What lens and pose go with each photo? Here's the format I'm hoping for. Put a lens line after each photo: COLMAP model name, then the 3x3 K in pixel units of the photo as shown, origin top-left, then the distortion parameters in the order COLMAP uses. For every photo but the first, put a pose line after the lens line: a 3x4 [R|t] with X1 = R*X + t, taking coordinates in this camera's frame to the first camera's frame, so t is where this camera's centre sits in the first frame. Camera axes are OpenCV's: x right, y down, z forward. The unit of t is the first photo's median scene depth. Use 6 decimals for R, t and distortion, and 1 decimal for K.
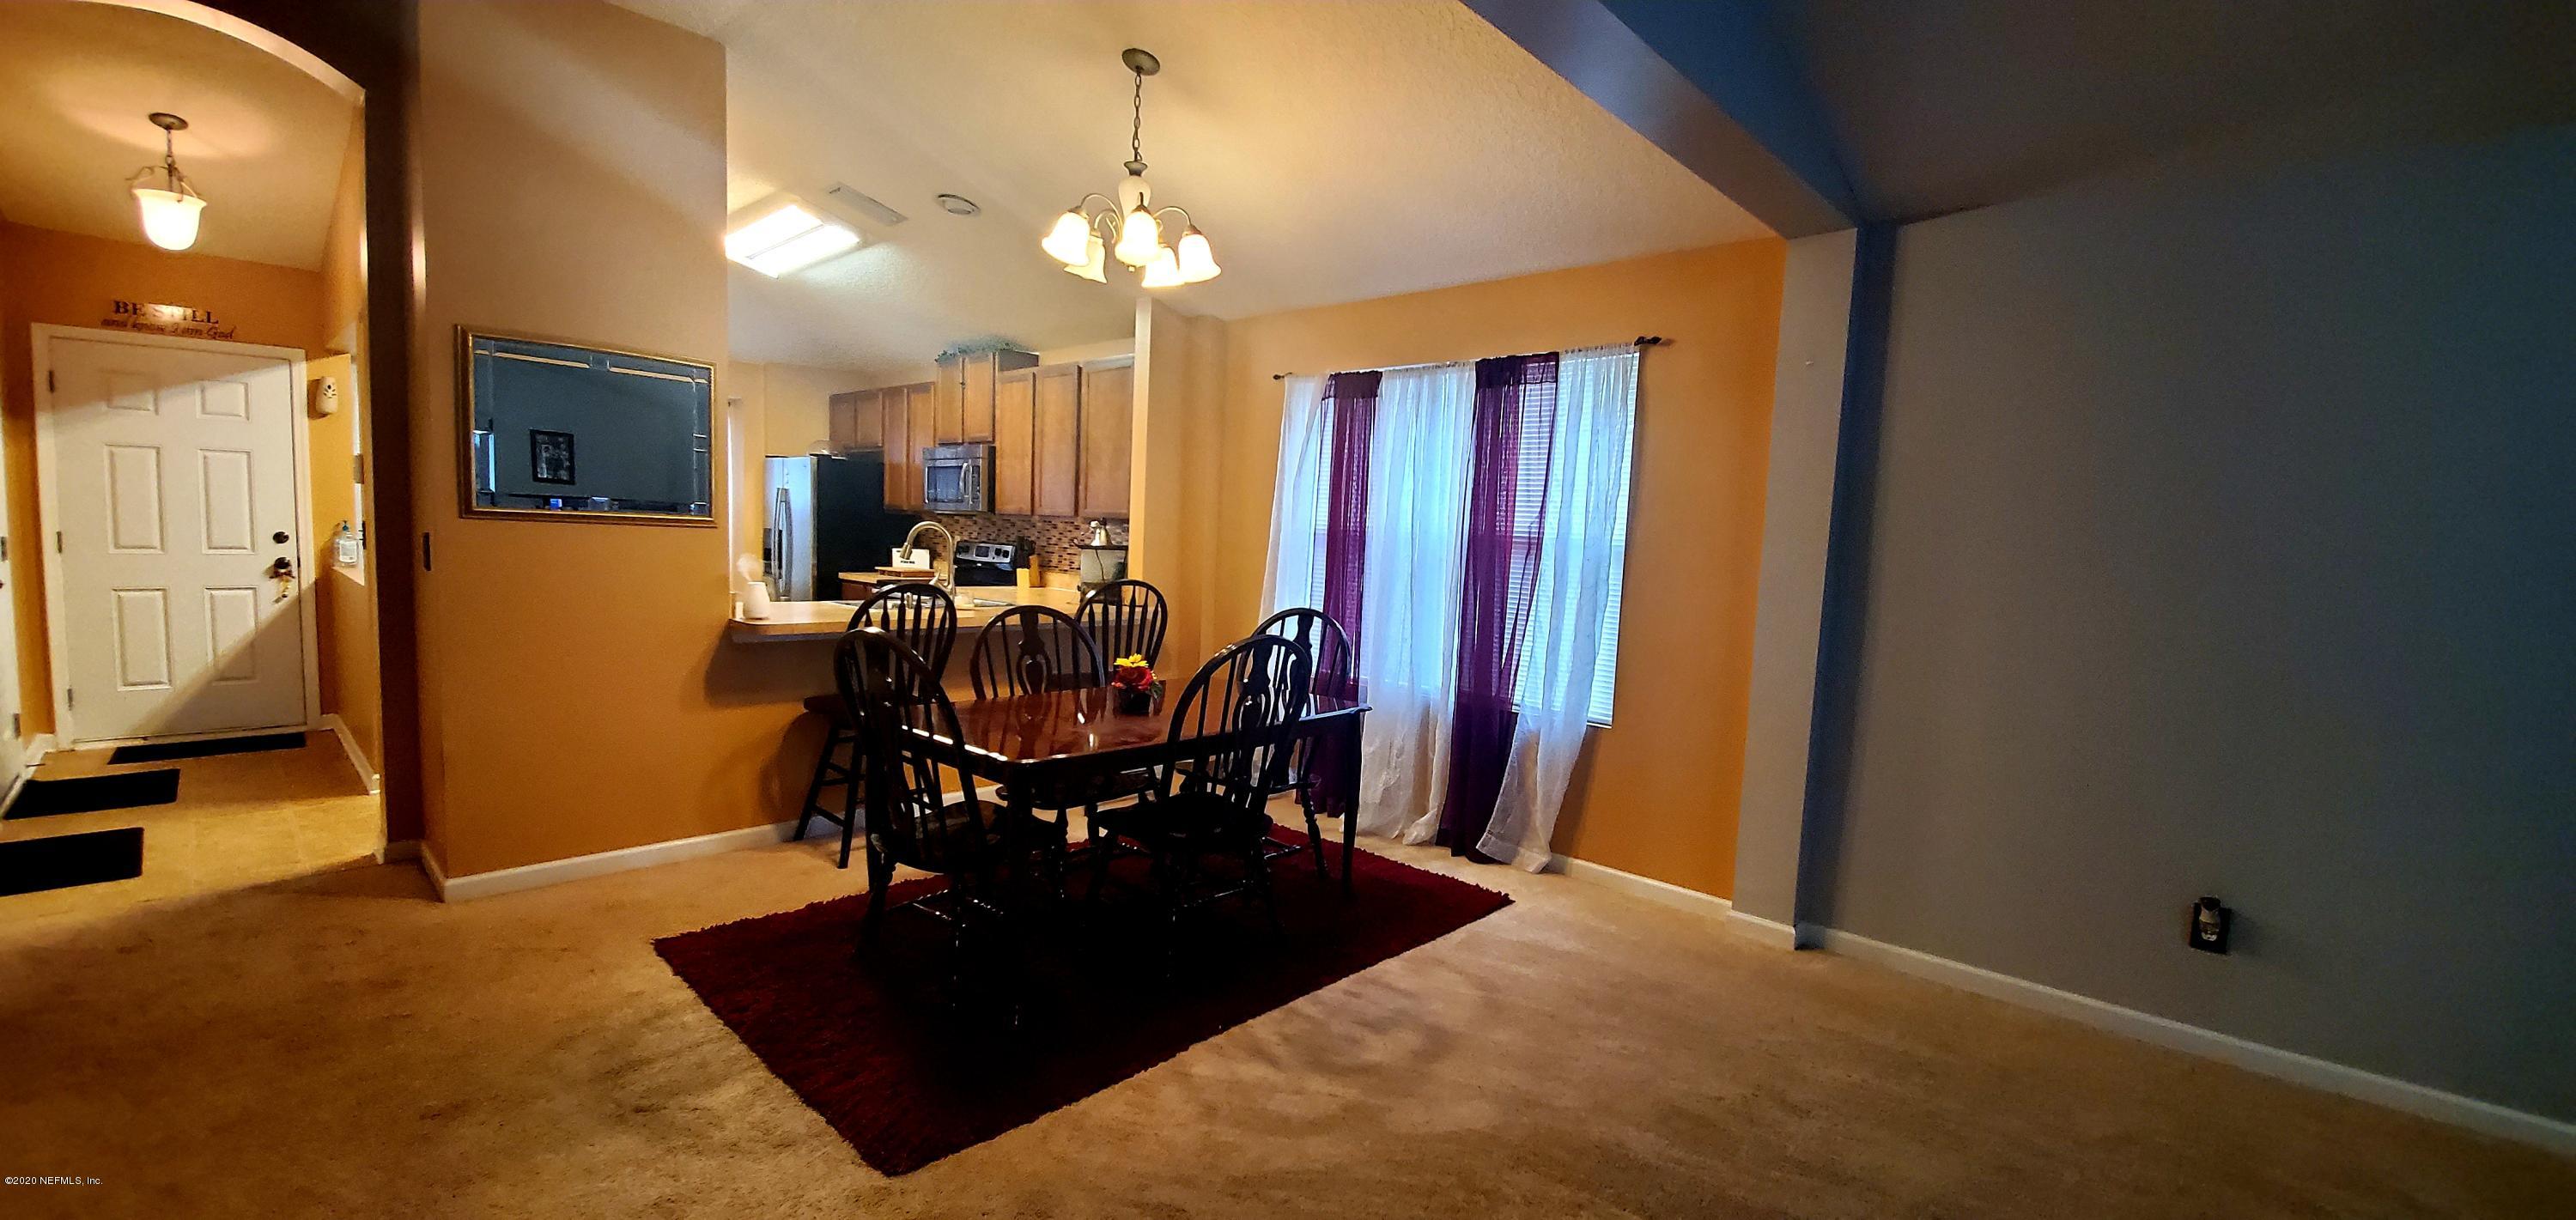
lens RADIAL K [[1024.0, 0, 1288.0], [0, 1024.0, 610.0], [0, 0, 1]] dist [0.031627, 0.000020]
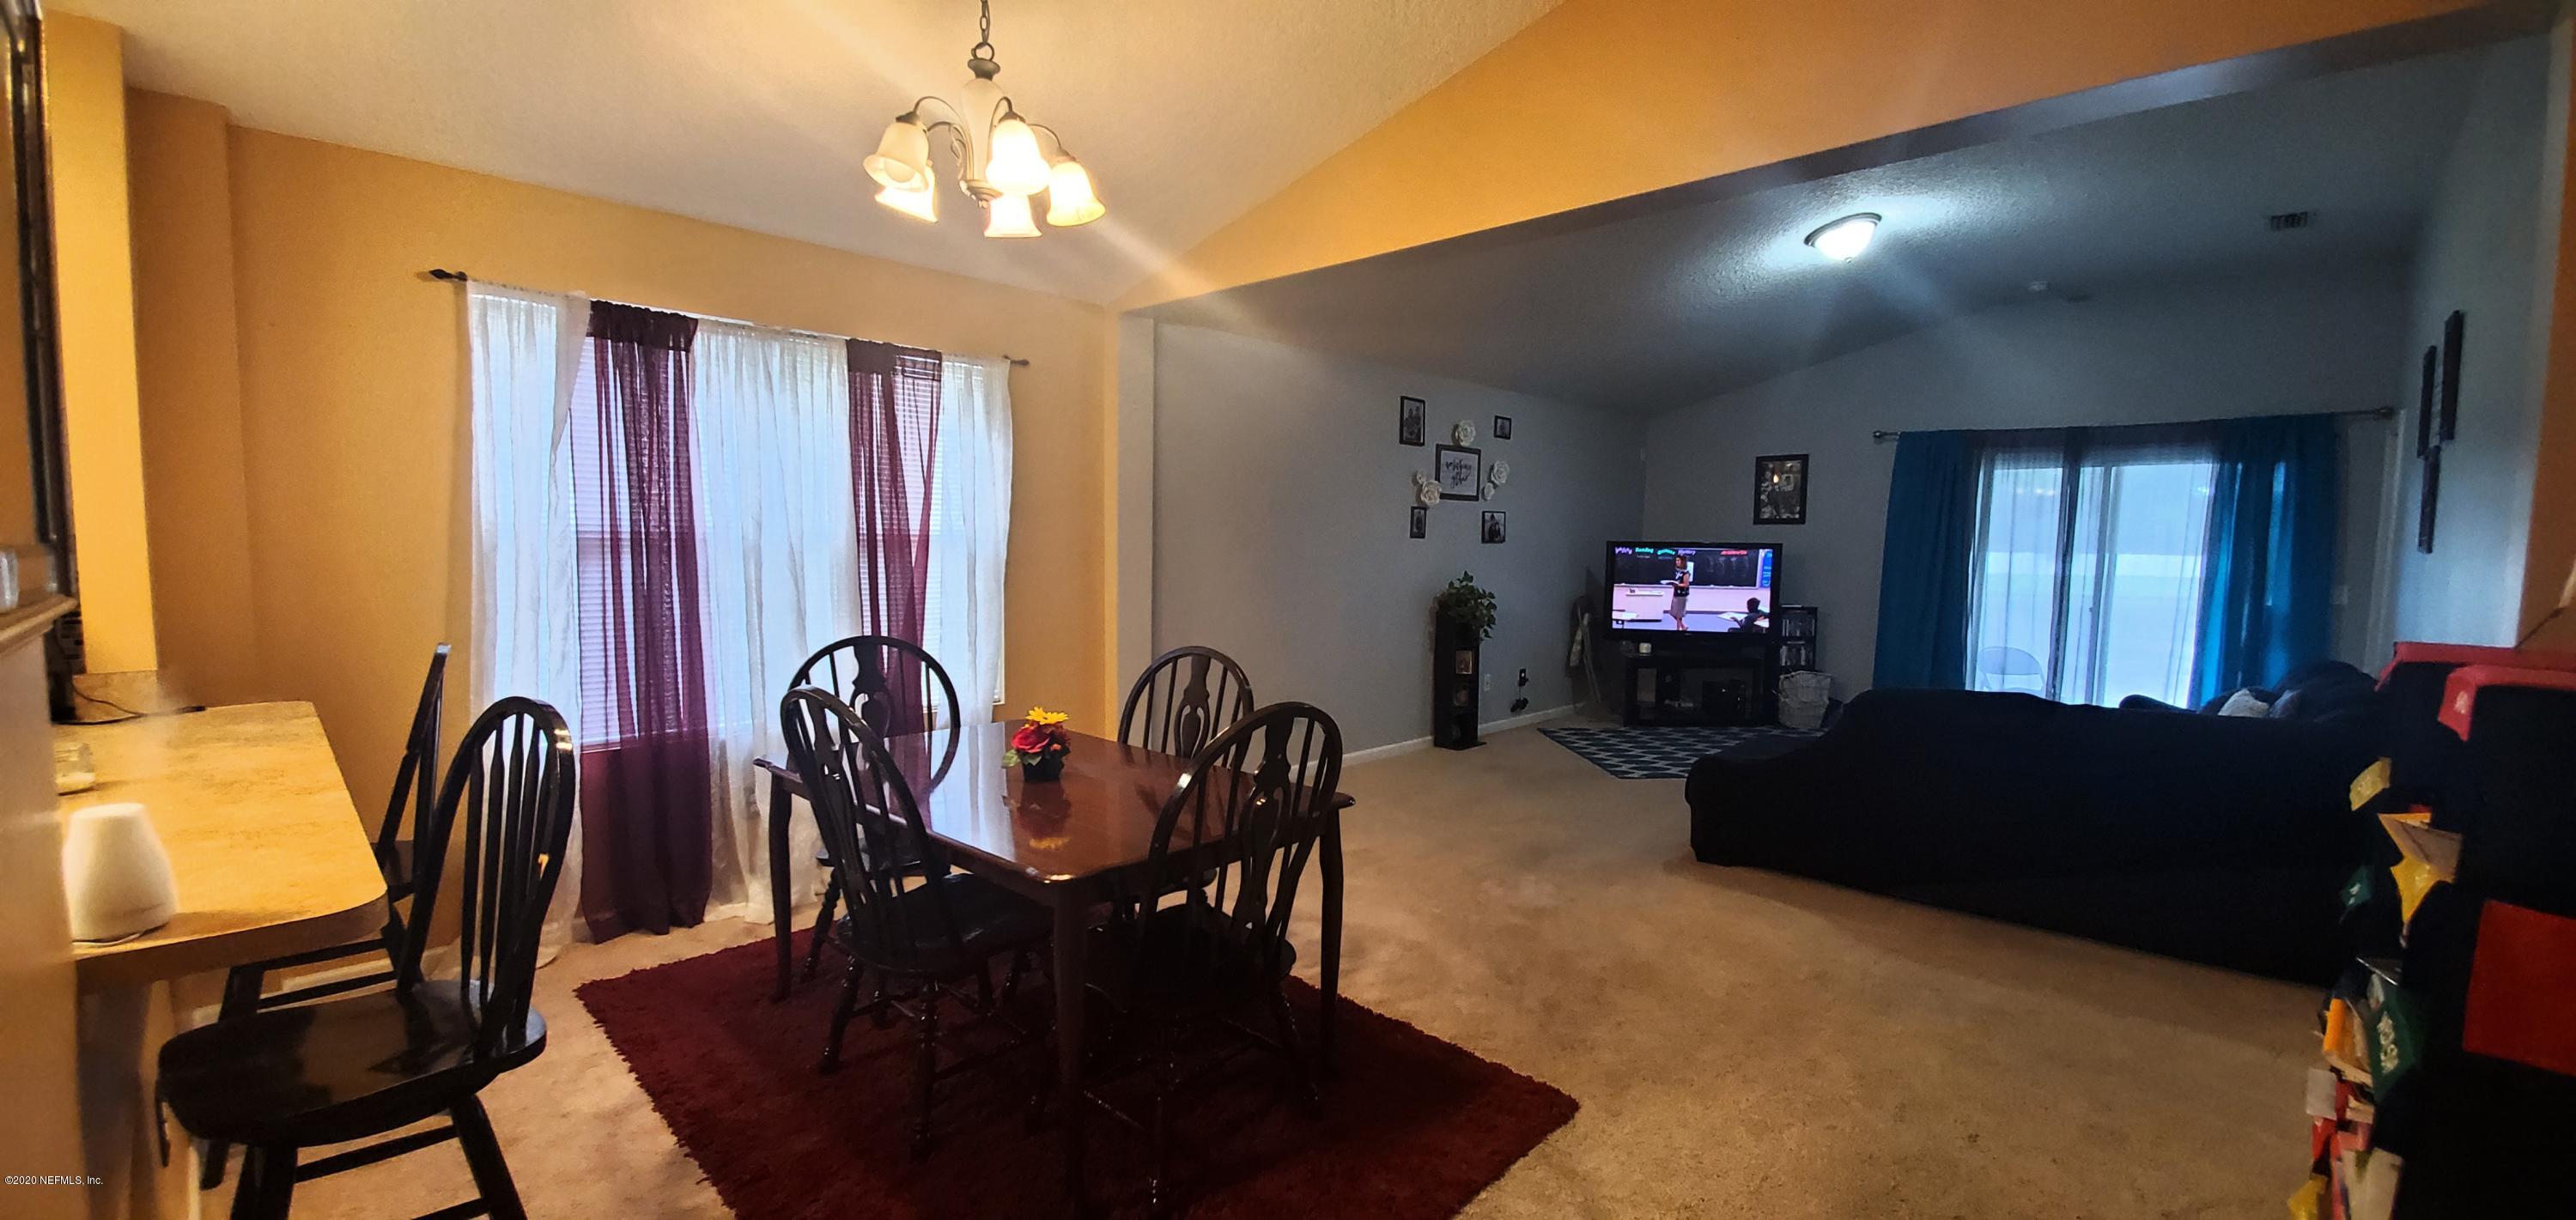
lens RADIAL K [[1024.0, 0, 1288.0], [0, 1024.0, 610.0], [0, 0, 1]] dist [0.031627, 0.000020]
pose [[0.012399, -0.117449, 0.993002, -0.751531], [0.070510, 0.990709, 0.116297, -0.089934], [-0.997434, 0.068574, 0.020565, 0.637346]]
